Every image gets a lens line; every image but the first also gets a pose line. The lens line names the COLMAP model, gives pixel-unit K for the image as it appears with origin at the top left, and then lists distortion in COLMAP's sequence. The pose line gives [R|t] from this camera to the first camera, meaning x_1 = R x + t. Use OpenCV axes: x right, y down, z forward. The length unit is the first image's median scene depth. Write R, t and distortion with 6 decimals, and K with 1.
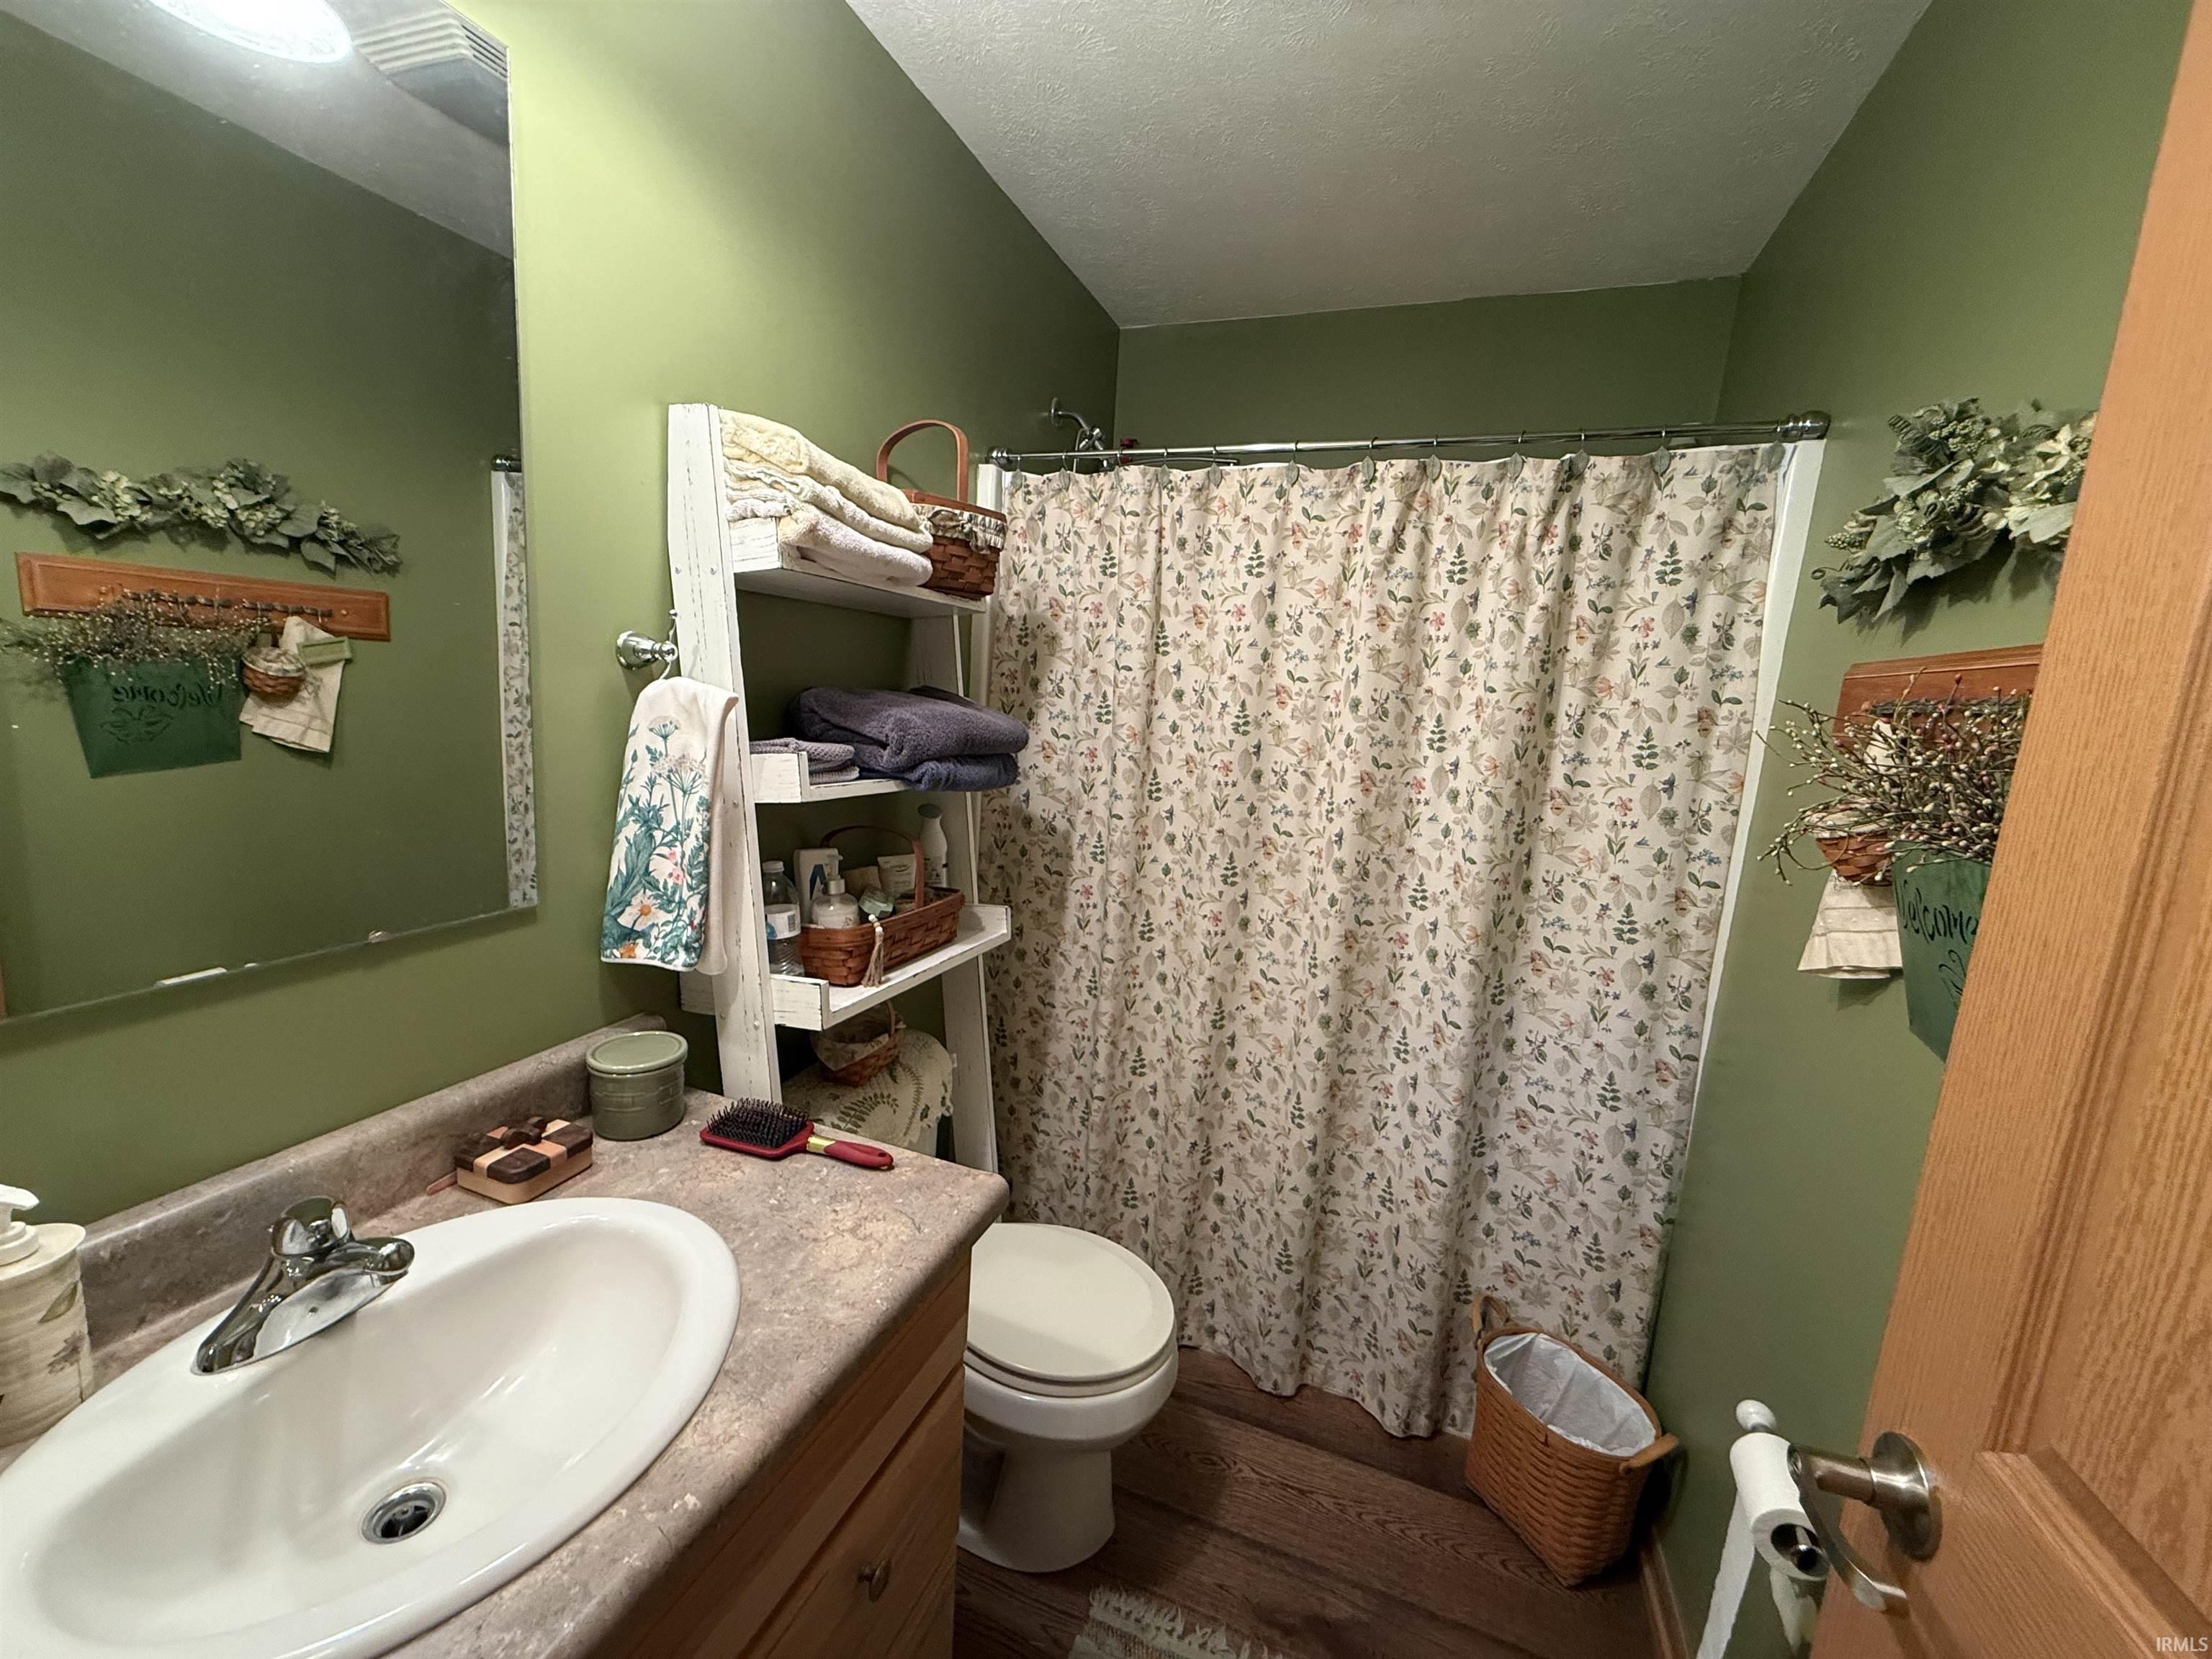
lens RADIAL K [[877.7, 0, 1102.9], [0, 877.7, 821.7], [0, 0, 1]] dist [0.001261, 0.000120]
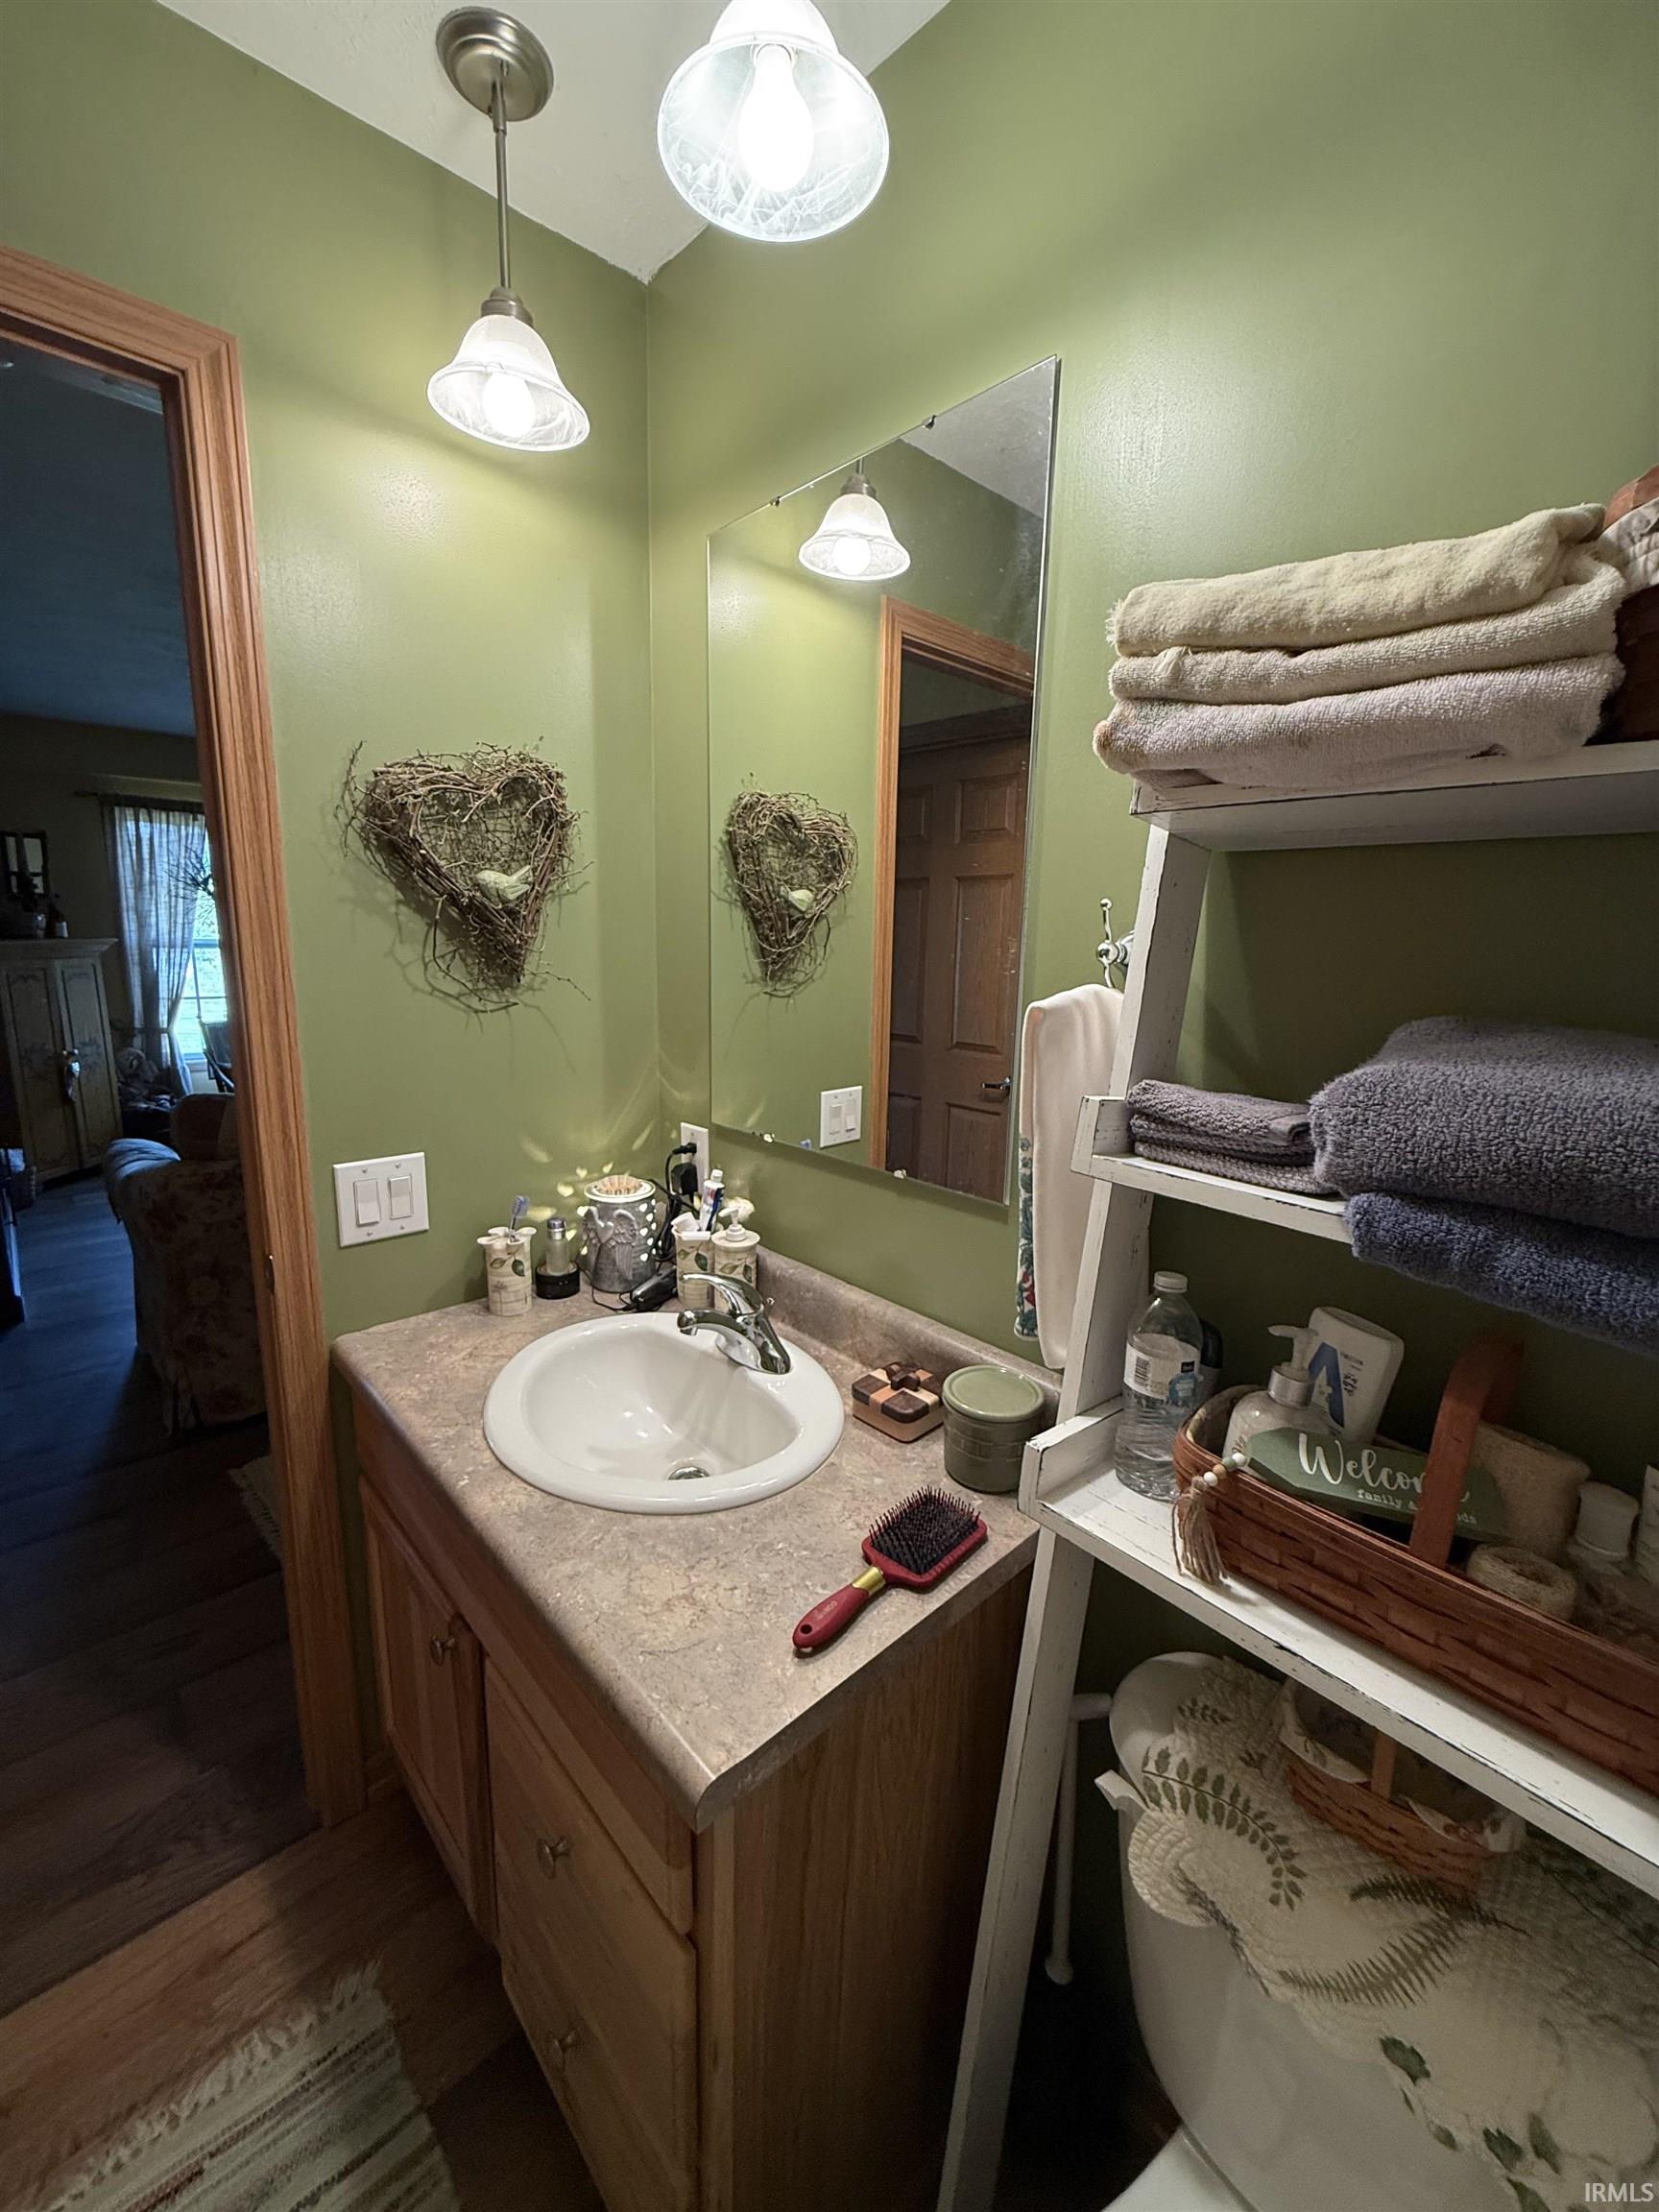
lens RADIAL K [[877.7, 0, 837.6], [0, 877.7, 1091.6], [0, 0, 1]] dist [0.001261, 0.000120]
pose [[-0.430959, 0.076358, -0.899135, 0.314081], [-0.199831, 0.963598, 0.177613, -0.158733], [0.879967, 0.256219, -0.400012, 1.090722]]
